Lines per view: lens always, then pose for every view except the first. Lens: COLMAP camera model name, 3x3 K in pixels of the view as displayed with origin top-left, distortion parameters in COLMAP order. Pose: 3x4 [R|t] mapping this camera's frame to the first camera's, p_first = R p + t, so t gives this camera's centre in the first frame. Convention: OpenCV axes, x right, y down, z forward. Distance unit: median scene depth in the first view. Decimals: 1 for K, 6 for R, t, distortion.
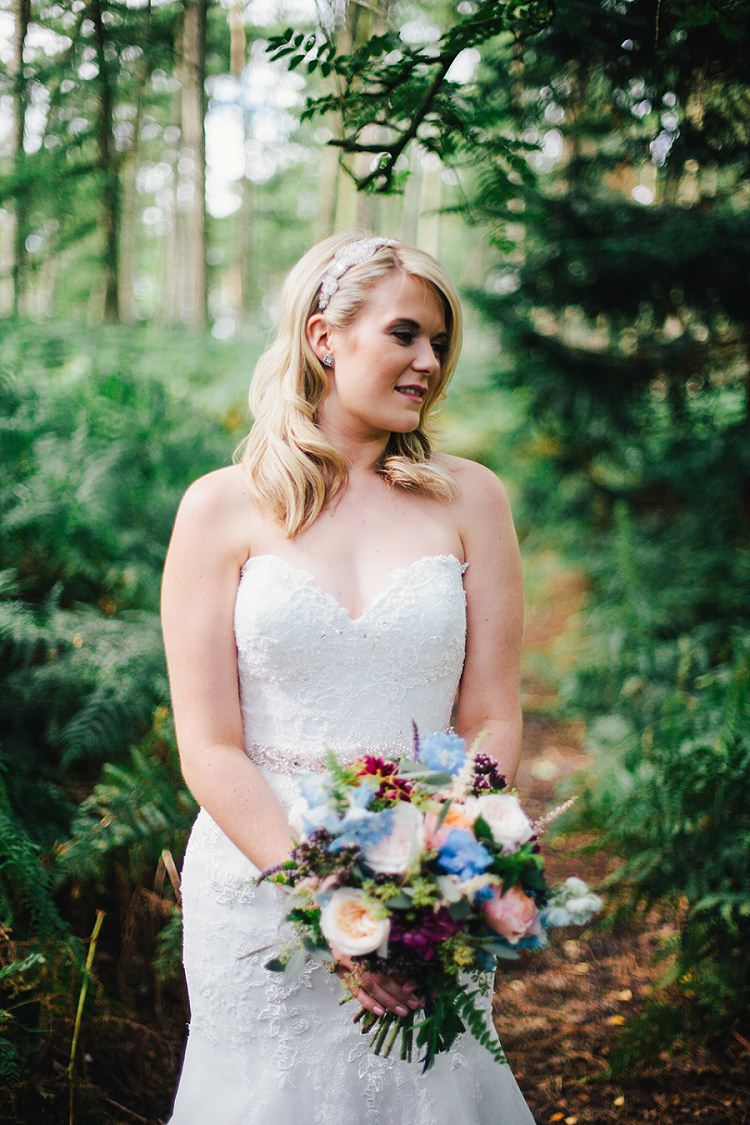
lens RADIAL K [[1493.3, 0, 375.0], [0, 1493.3, 562.5], [0, 0, 1]] dist [-0.091733, -0.057575]
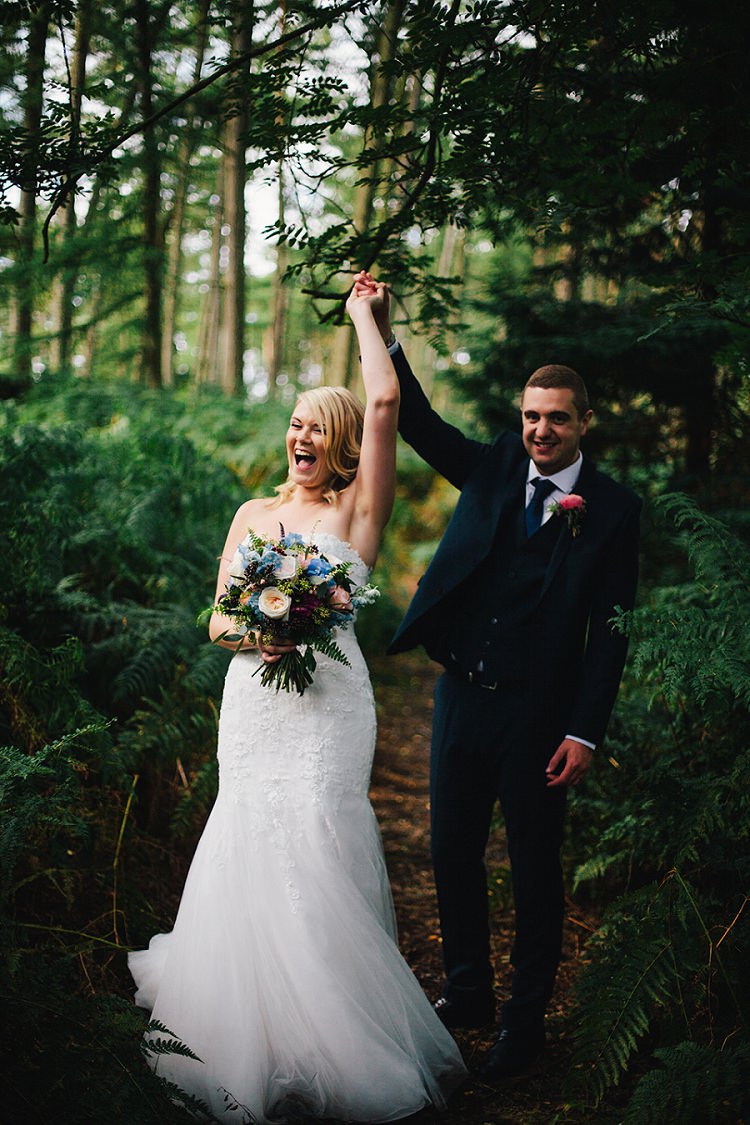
lens RADIAL K [[1498.0, 0, 374.0], [0, 1498.0, 538.2], [0, 0, 1]] dist [-0.100910, 0.037856]
pose [[0.999306, 0.030457, -0.021456, 0.071929], [-0.031658, 0.997813, -0.058029, 0.053004], [0.019642, 0.058668, 0.998084, -0.457869]]
